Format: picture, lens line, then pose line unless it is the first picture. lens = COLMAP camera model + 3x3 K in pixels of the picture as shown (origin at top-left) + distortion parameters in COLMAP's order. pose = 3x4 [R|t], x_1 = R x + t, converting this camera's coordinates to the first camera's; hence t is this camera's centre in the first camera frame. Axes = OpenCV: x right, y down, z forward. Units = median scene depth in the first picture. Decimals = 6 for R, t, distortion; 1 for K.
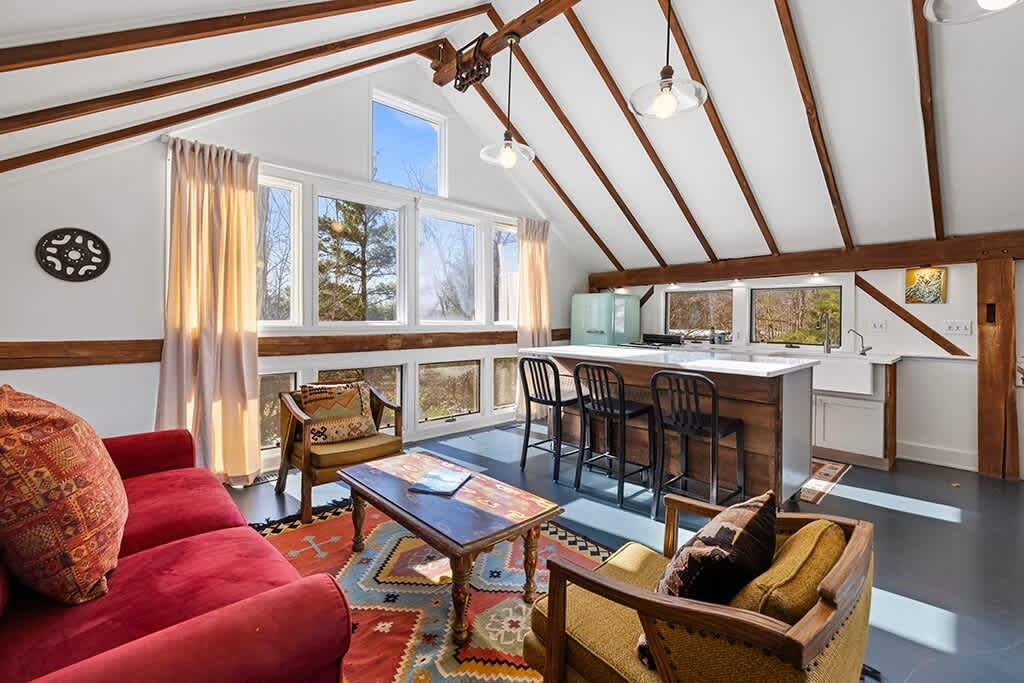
lens RADIAL K [[438.5, 0, 510.2], [0, 438.5, 310.9], [0, 0, 1]] dist [0.000481, 0.000072]
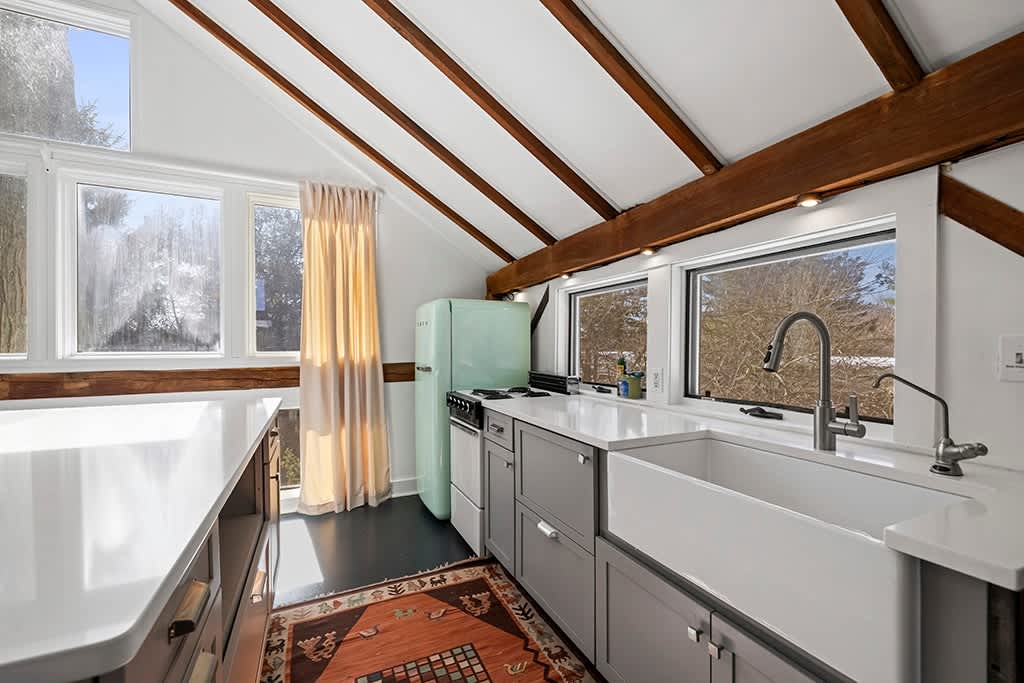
lens RADIAL K [[430.8, 0, 512.0], [0, 430.8, 341.5], [0, 0, 1]] dist [0.003280, 0.000407]
pose [[0.951179, -0.015259, -0.308263, 0.514049], [0.016495, 0.999863, 0.001403, 0.015242], [0.308200, -0.006420, 0.951300, 0.547924]]
